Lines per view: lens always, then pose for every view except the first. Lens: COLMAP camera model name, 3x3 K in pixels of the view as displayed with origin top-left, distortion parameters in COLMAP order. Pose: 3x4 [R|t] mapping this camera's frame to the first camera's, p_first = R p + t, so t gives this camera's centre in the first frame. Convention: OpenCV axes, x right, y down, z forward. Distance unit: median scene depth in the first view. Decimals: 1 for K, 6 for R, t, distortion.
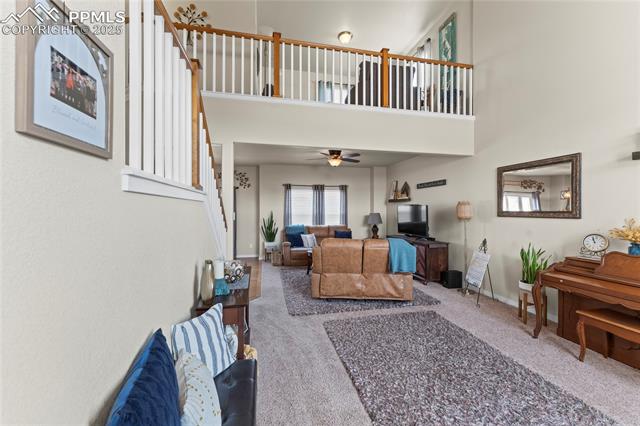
lens RADIAL K [[254.0, 0, 314.3], [0, 254.0, 211.3], [0, 0, 1]] dist [-0.002891, 0.000926]
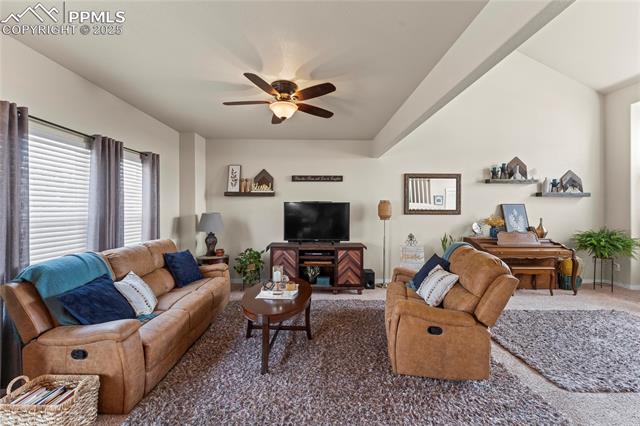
lens RADIAL K [[254.0, 0, 317.3], [0, 254.0, 211.1], [0, 0, 1]] dist [-0.002891, 0.000926]
pose [[0.198667, -0.006828, 0.980043, -0.413775], [-0.000528, 0.999975, 0.007074, -0.001963], [-0.980067, -0.001923, 0.198658, 0.900678]]
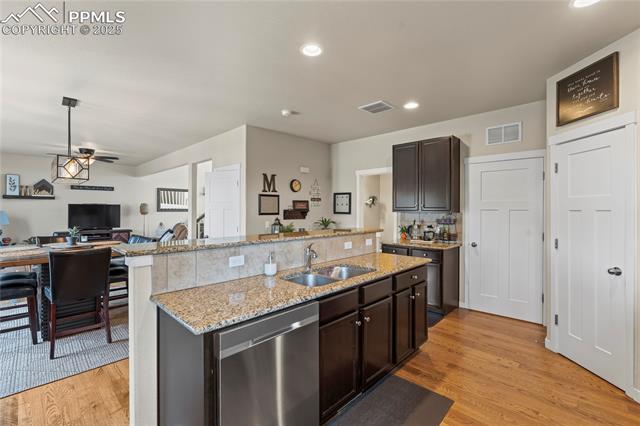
lens RADIAL K [[286.8, 0, 319.2], [0, 286.8, 210.0], [0, 0, 1]] dist [0.002850, -0.000315]
pose [[-0.553172, -0.003800, 0.833058, -1.501870], [-0.001329, 0.999992, 0.003679, -0.001493], [-0.833066, 0.000928, -0.553173, 0.924766]]
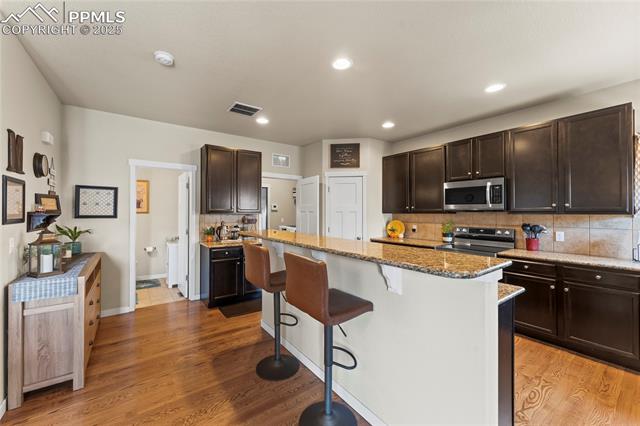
lens RADIAL K [[254.0, 0, 320.9], [0, 254.0, 210.4], [0, 0, 1]] dist [-0.002891, 0.000926]
pose [[-0.907883, -0.002363, -0.419218, -0.888894], [-0.001951, 0.999997, -0.001411, -0.002356], [0.419220, -0.000463, -0.907885, 1.063460]]
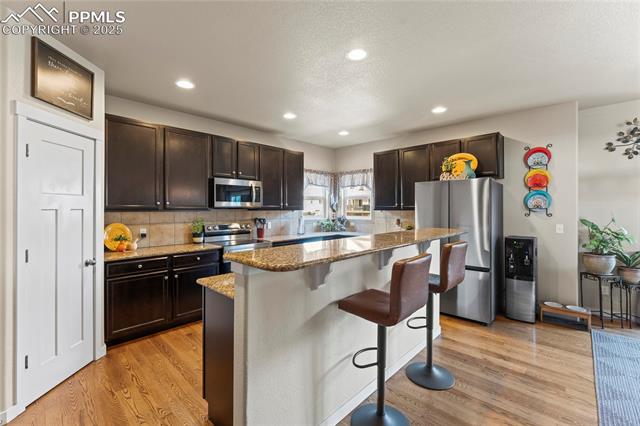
lens RADIAL K [[272.7, 0, 320.3], [0, 272.7, 206.7], [0, 0, 1]] dist [0.004832, 0.000213]
pose [[0.565596, -0.011772, -0.824599, -0.768763], [0.002373, 0.999917, -0.012648, 0.003941], [0.824679, 0.005197, 0.565577, 0.385585]]
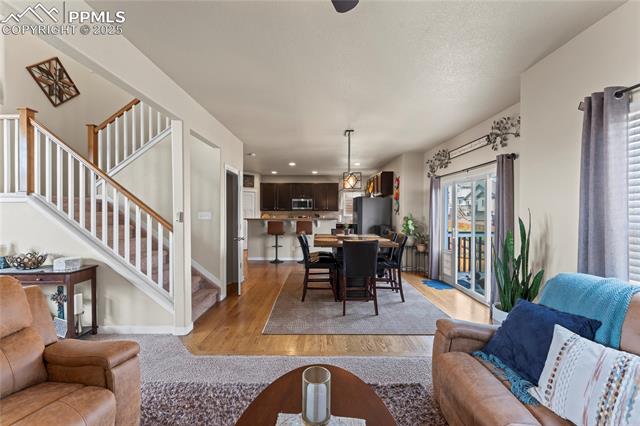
lens RADIAL K [[254.0, 0, 317.9], [0, 254.0, 213.4], [0, 0, 1]] dist [-0.002891, 0.000926]
pose [[-0.211697, 0.011654, -0.977266, 0.240337], [-0.008794, 0.999866, 0.013829, -0.003530], [0.977296, 0.011522, -0.211566, 1.124499]]
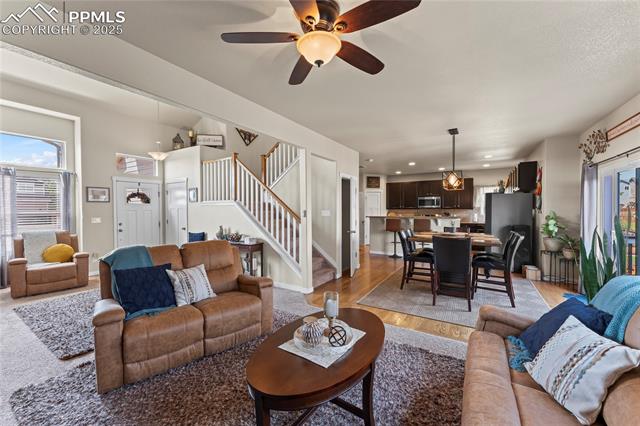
lens RADIAL K [[254.0, 0, 313.0], [0, 254.0, 213.5], [0, 0, 1]] dist [-0.002891, 0.000926]
pose [[-0.703554, 0.015006, -0.710483, 0.326003], [-0.000562, 0.999765, 0.021673, -0.003304], [0.710641, 0.015647, -0.703380, 1.307799]]
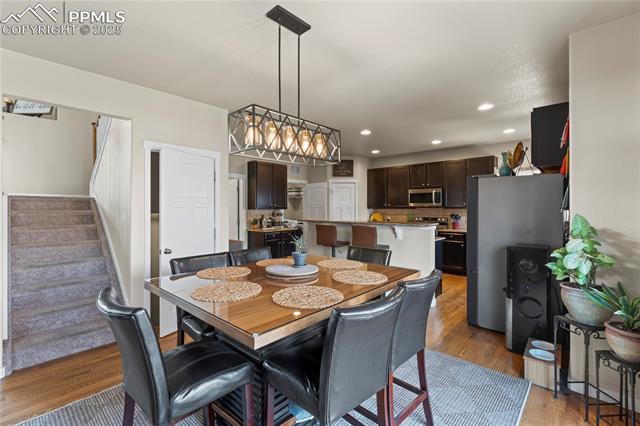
lens RADIAL K [[286.8, 0, 318.1], [0, 286.8, 209.0], [0, 0, 1]] dist [0.002850, -0.000315]
pose [[-0.815581, 0.003613, -0.578632, -0.408227], [-0.001058, 0.999970, 0.007735, -0.003235], [0.578642, 0.006920, -0.815552, 1.387821]]
